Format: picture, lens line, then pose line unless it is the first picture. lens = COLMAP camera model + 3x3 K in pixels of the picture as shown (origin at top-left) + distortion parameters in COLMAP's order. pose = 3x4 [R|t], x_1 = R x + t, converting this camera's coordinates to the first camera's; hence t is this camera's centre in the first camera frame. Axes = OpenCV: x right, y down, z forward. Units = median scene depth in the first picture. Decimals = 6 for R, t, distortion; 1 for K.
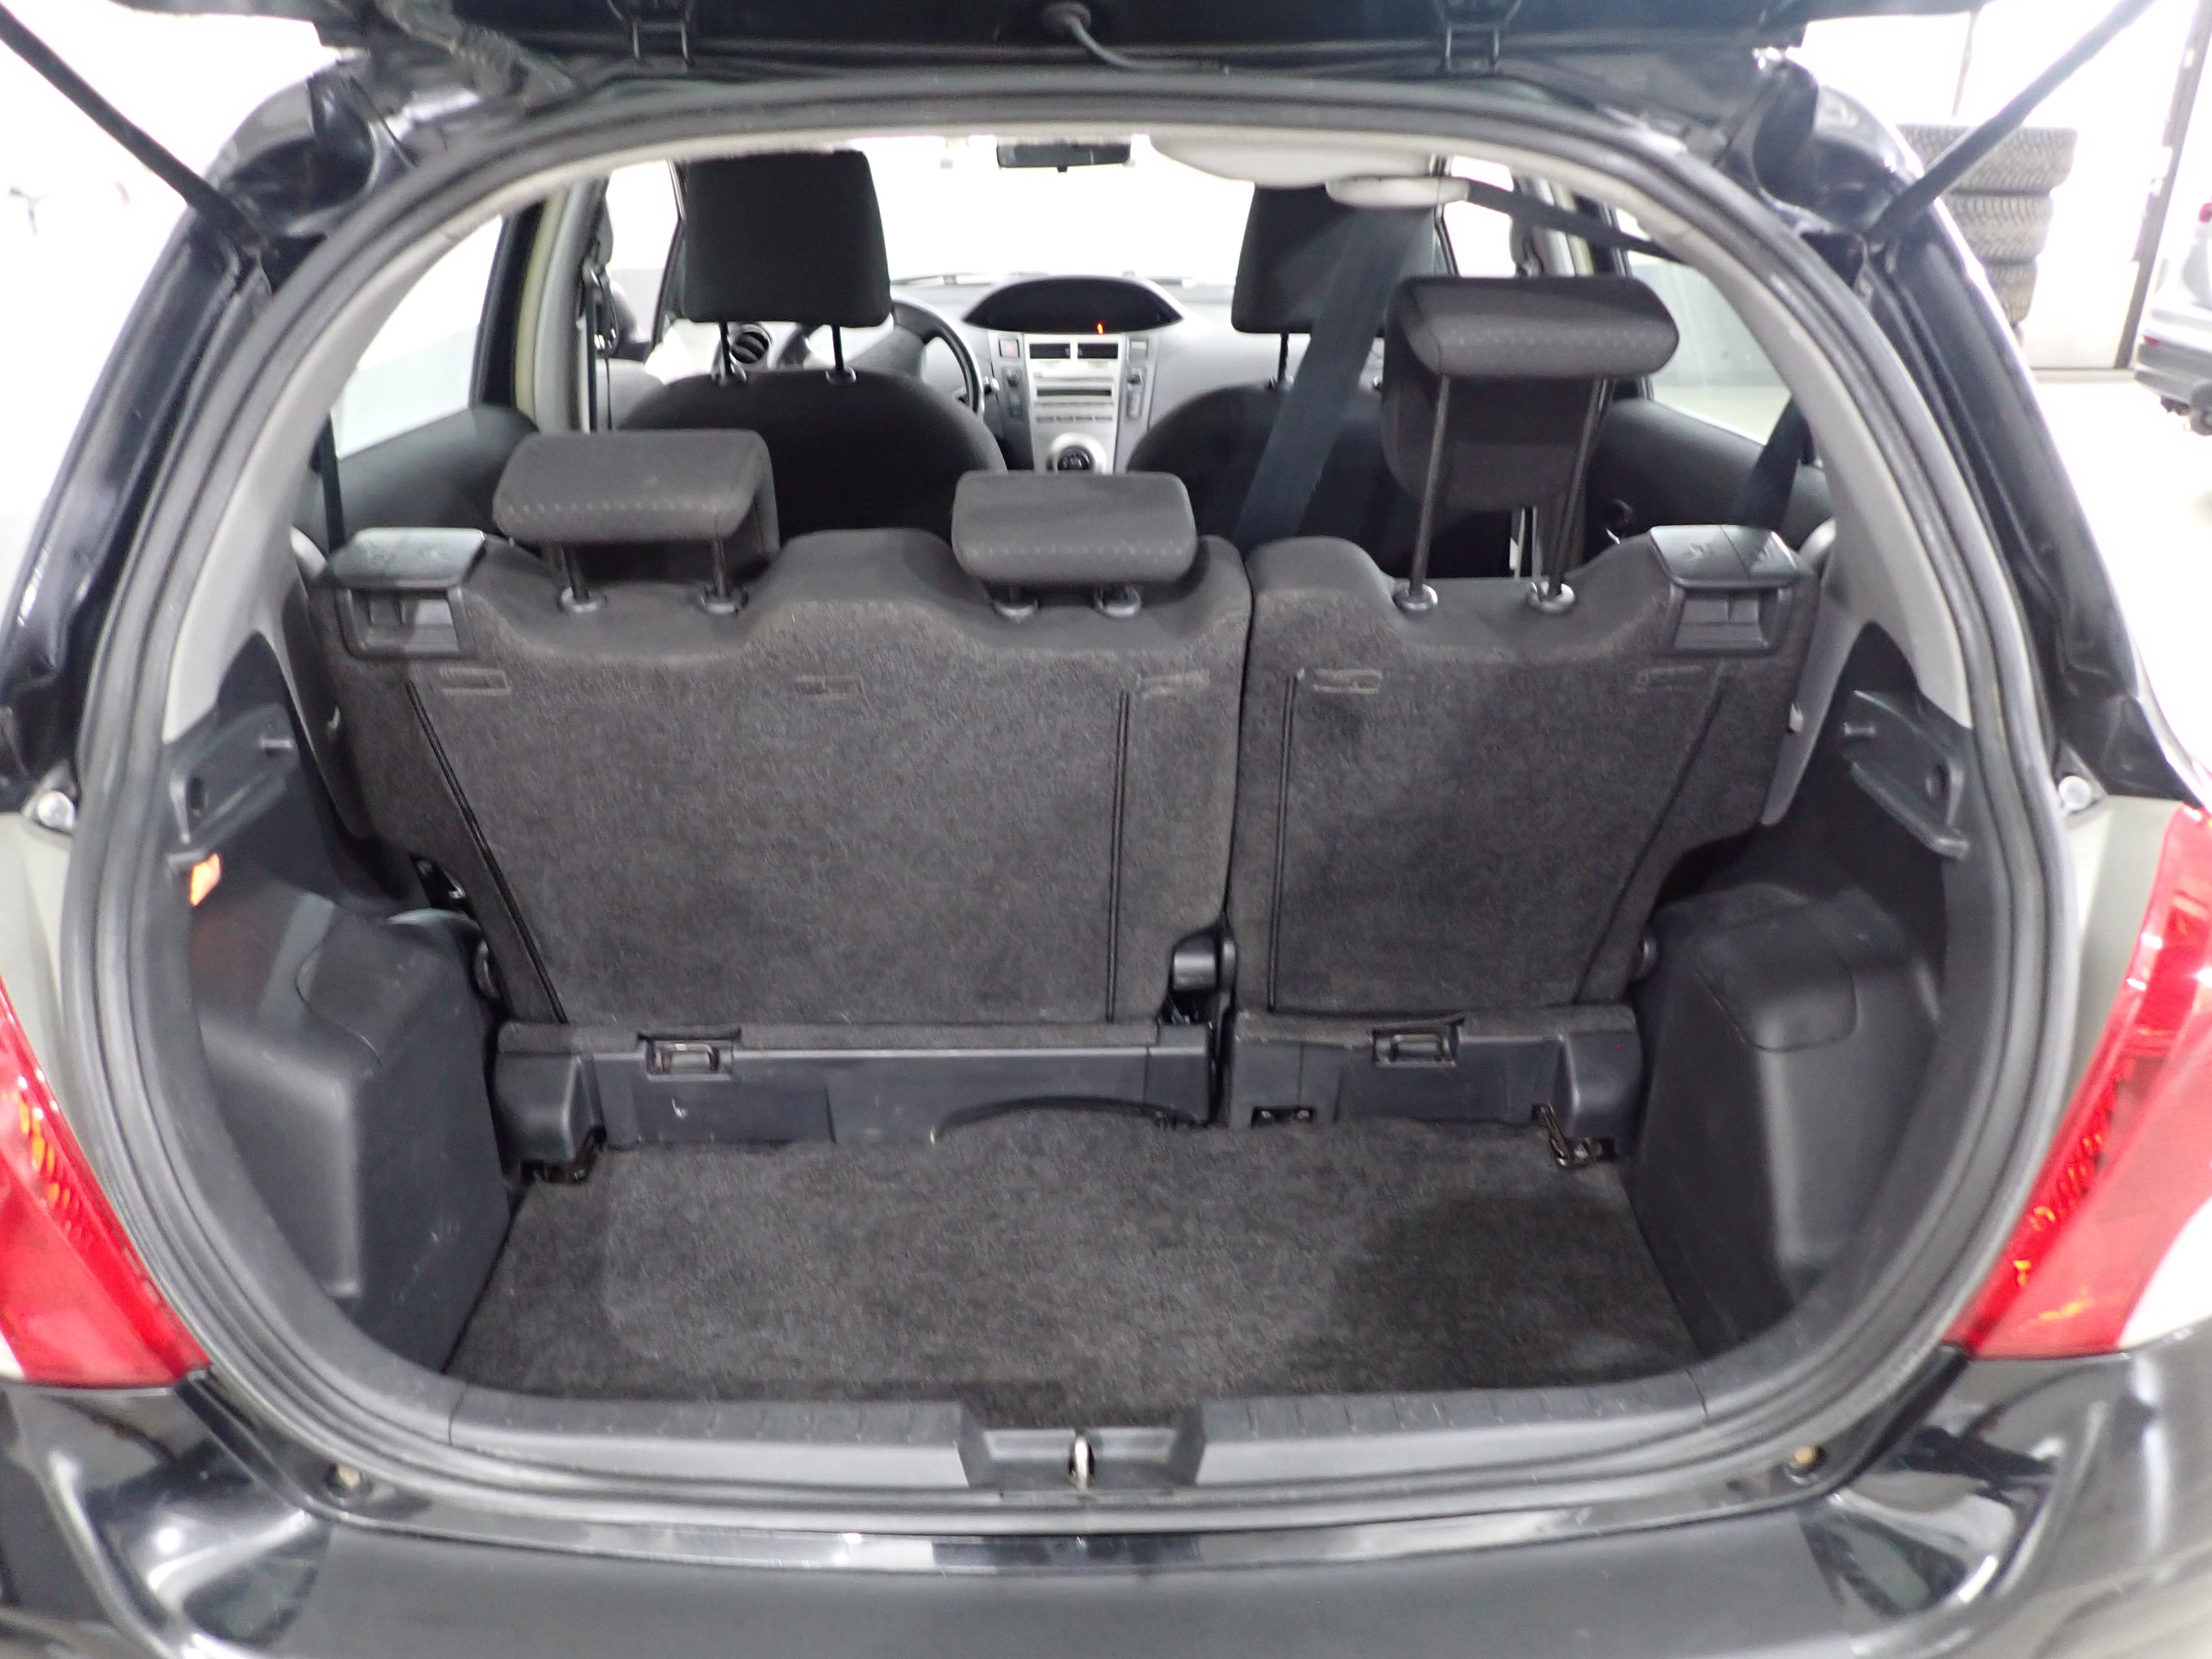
lens RADIAL K [[1628.7, 0, 1089.6], [0, 1628.7, 837.6], [0, 0, 1]] dist [0.003387, -0.000701]
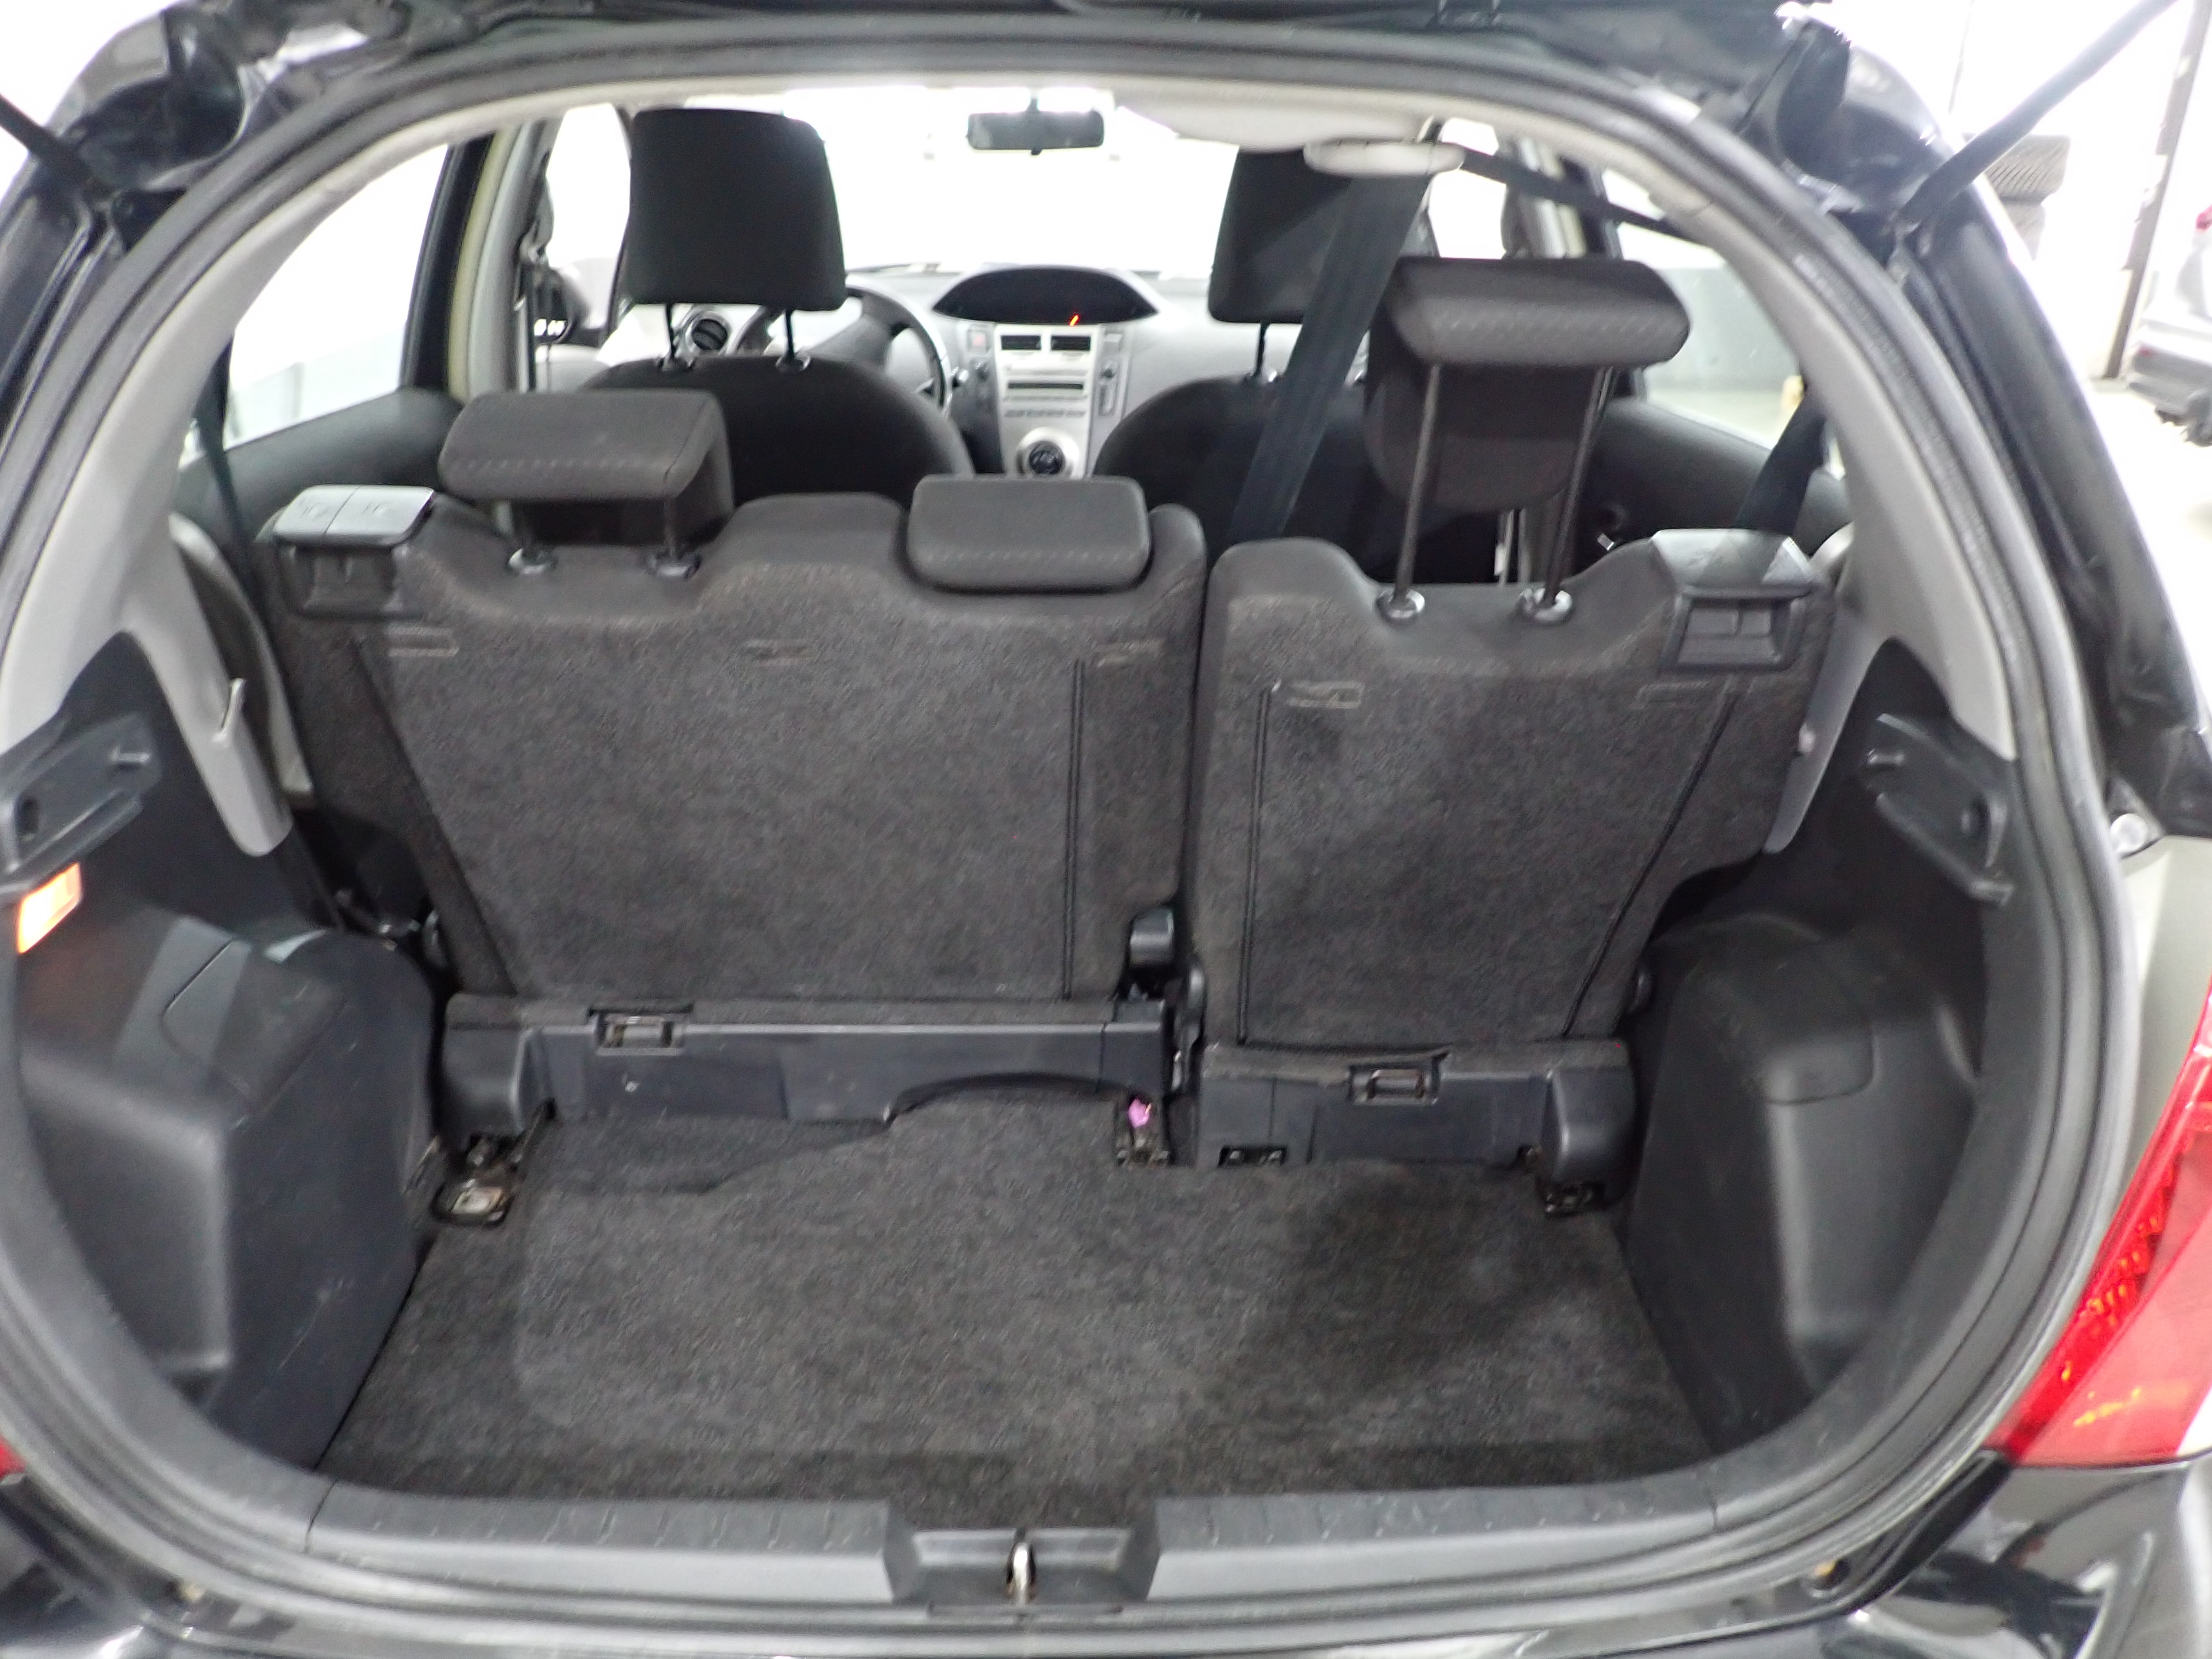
lens RADIAL K [[1623.6, 0, 1088.6], [0, 1623.6, 837.4], [0, 0, 1]] dist [-0.001893, 0.001534]
pose [[0.999887, 0.008194, 0.012642, 0.012178], [-0.008214, 0.999965, 0.001500, -0.014739], [-0.012630, -0.001604, 0.999919, 0.076272]]
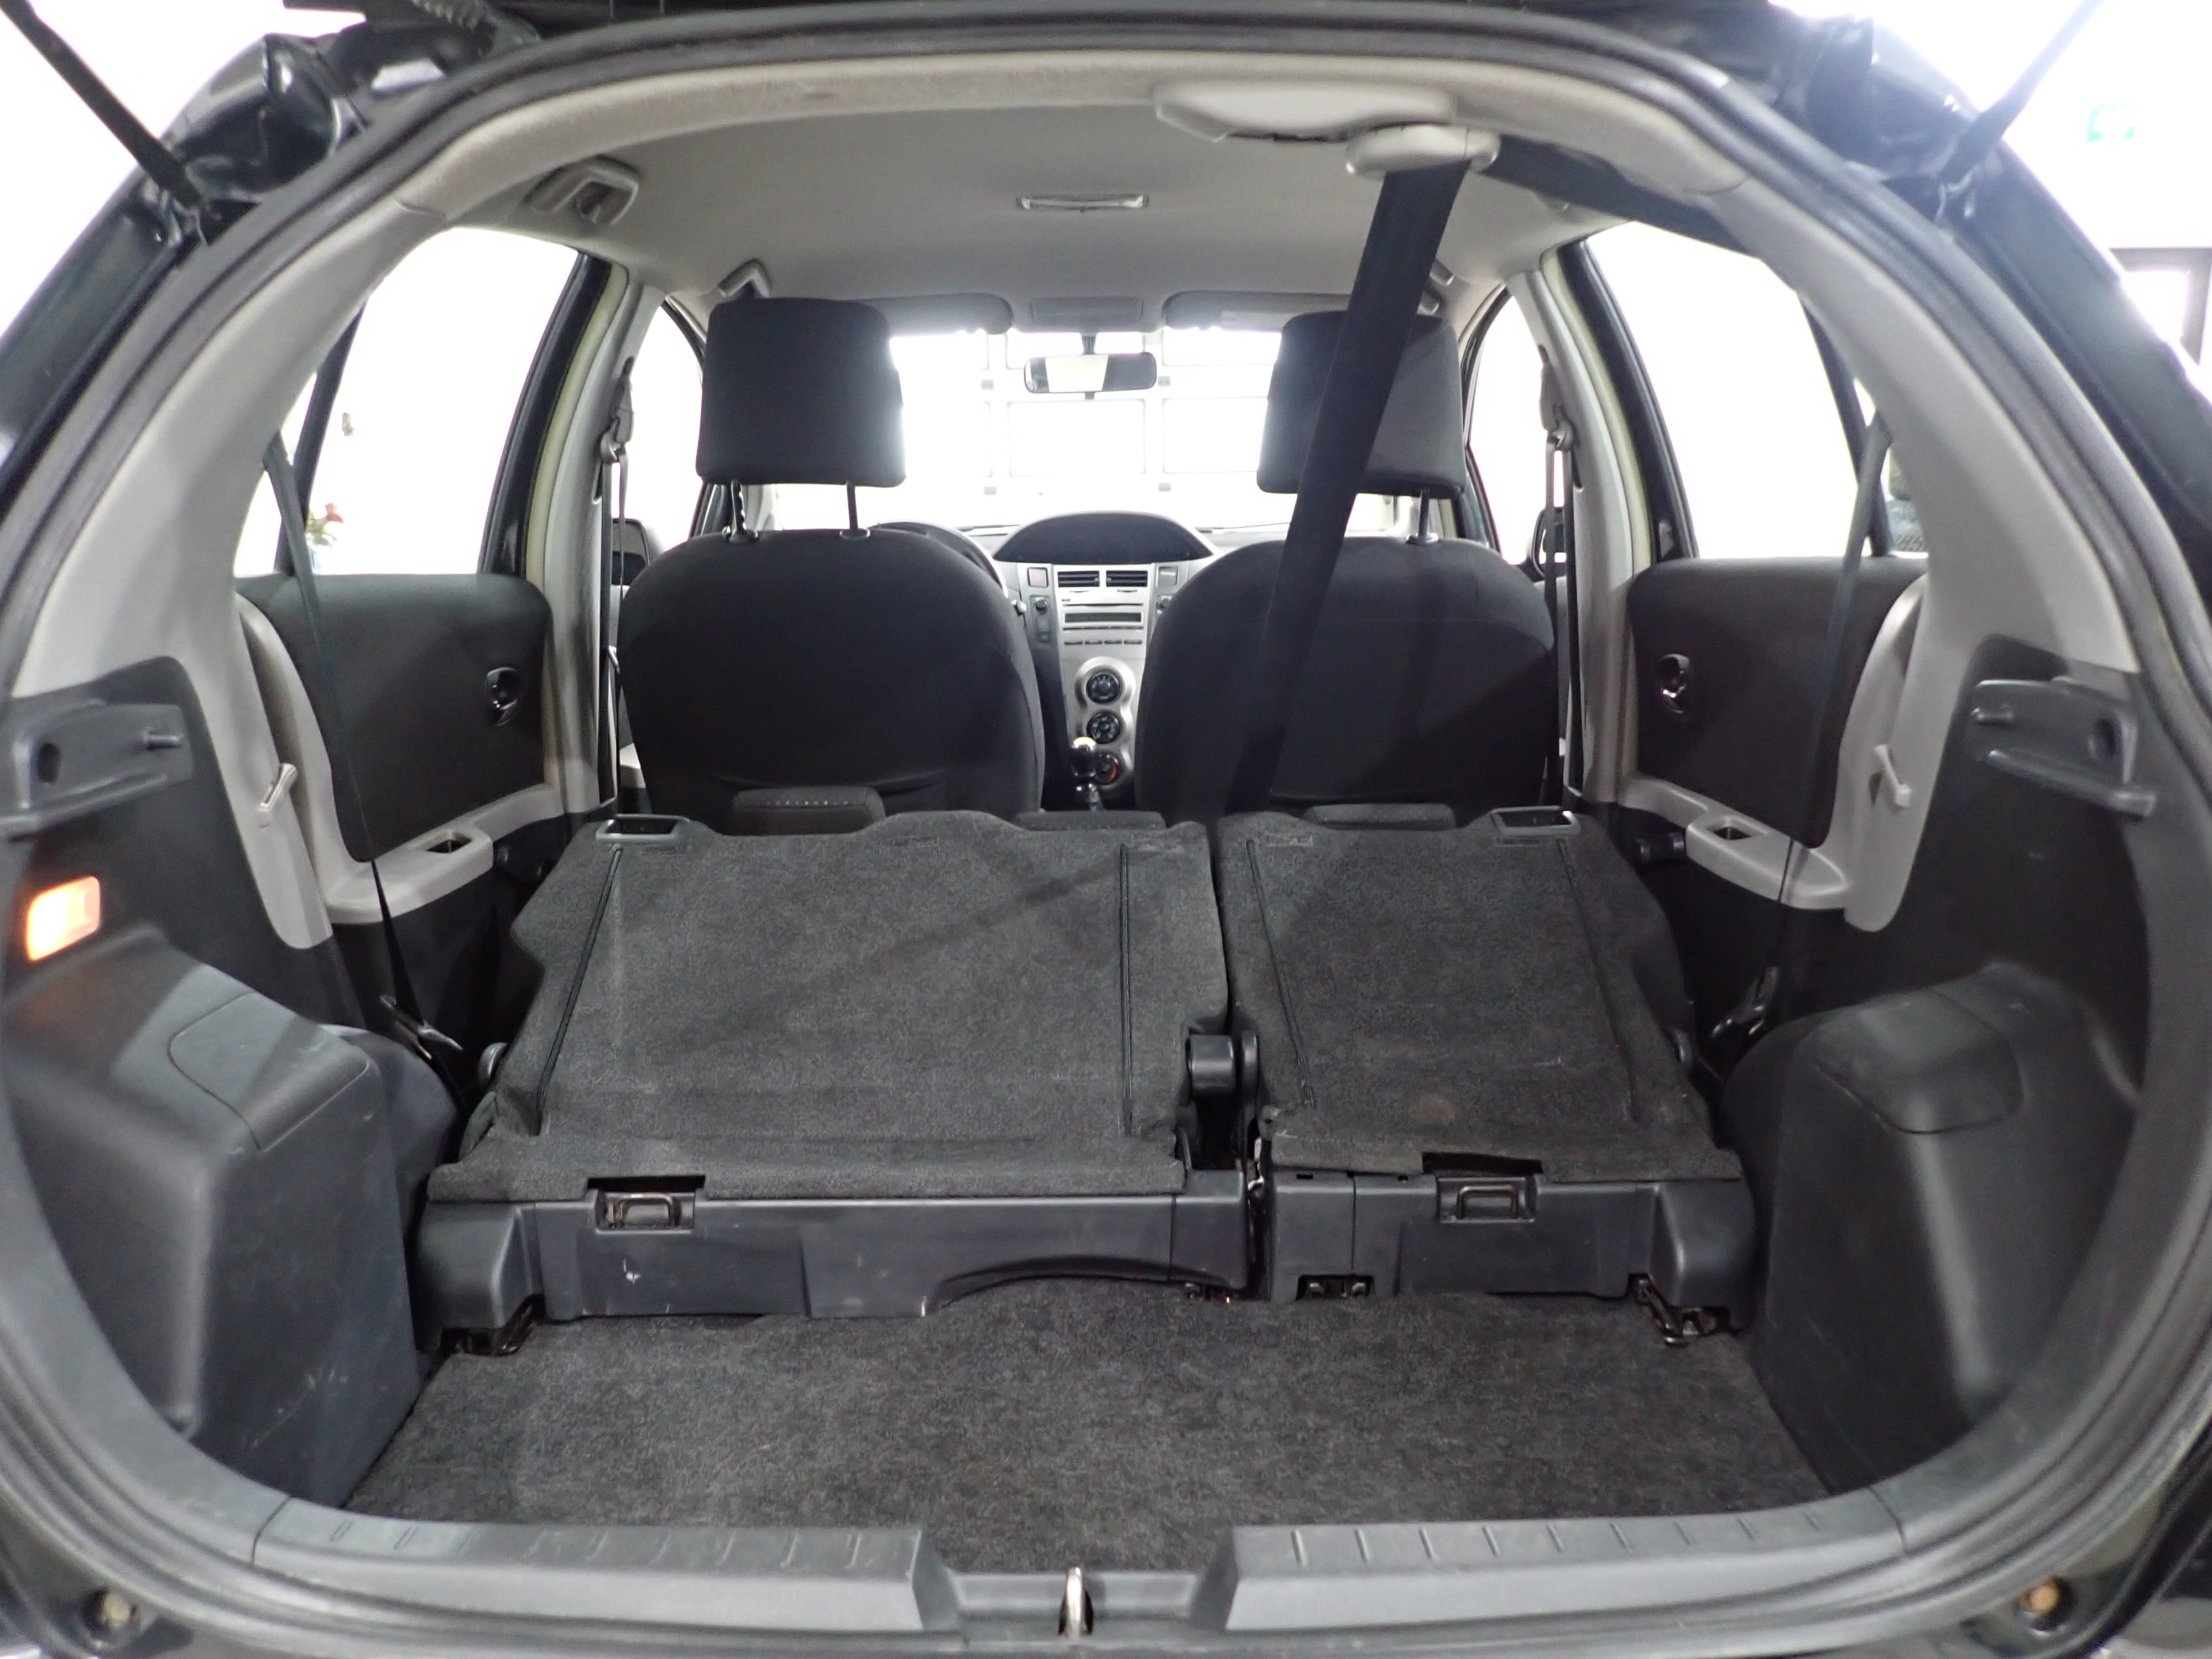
lens RADIAL K [[1623.6, 0, 1088.6], [0, 1623.6, 837.4], [0, 0, 1]] dist [-0.001893, 0.001534]
pose [[0.999587, -0.006378, -0.028011, 0.017256], [0.000352, 0.977683, -0.210085, 0.133857], [0.028726, 0.209989, 0.977282, 0.130781]]
